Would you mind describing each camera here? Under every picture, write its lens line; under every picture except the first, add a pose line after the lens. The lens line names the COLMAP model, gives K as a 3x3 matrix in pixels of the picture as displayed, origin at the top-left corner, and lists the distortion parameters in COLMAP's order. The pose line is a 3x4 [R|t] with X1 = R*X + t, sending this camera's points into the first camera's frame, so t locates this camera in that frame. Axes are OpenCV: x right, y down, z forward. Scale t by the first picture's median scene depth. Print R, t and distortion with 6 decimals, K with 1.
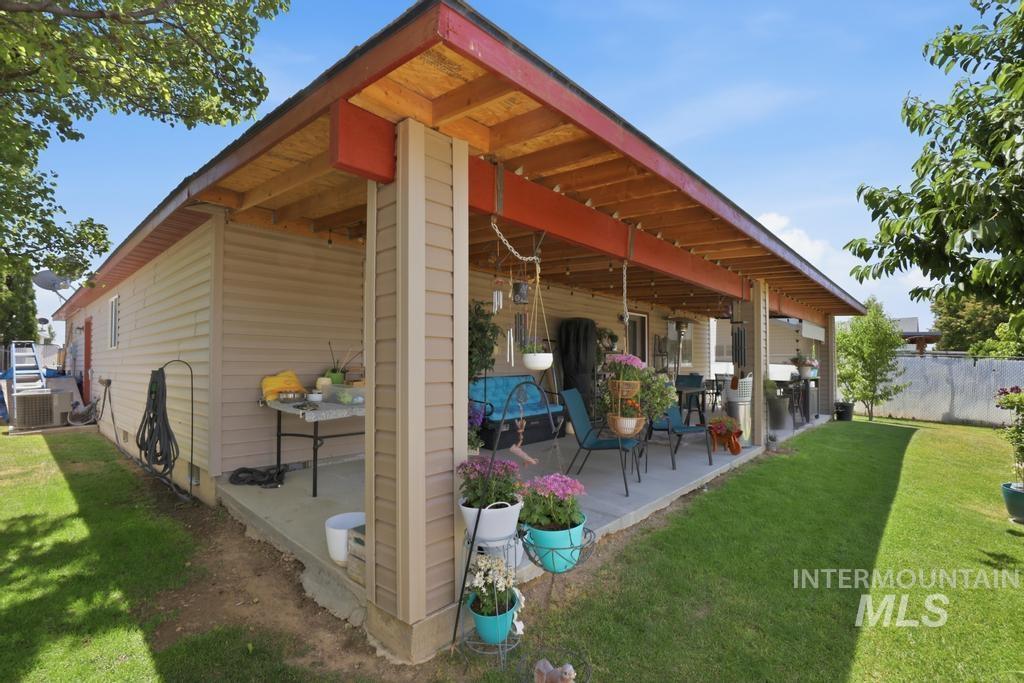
lens RADIAL K [[469.8, 0, 511.9], [0, 469.8, 362.6], [0, 0, 1]] dist [-0.000184, 0.000164]
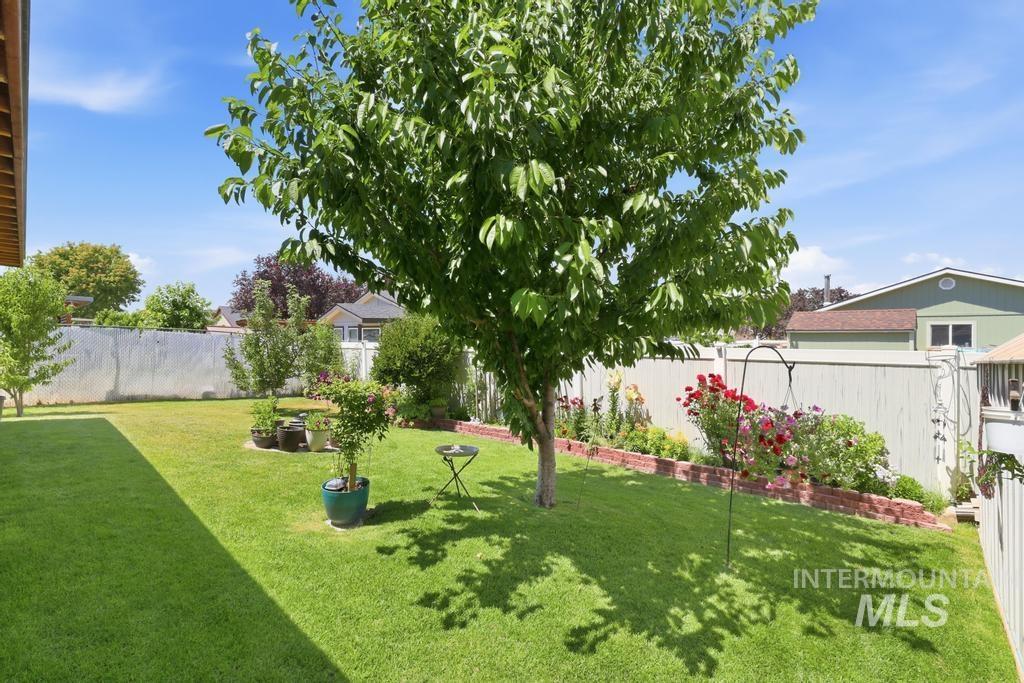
lens RADIAL K [[462.5, 0, 510.2], [0, 462.5, 331.4], [0, 0, 1]] dist [0.000680, 0.000173]
pose [[0.021453, 0.001189, 0.999769, 0.072617], [-0.010099, 0.999949, -0.000973, -0.011028], [-0.999719, -0.010076, 0.021464, 0.235607]]
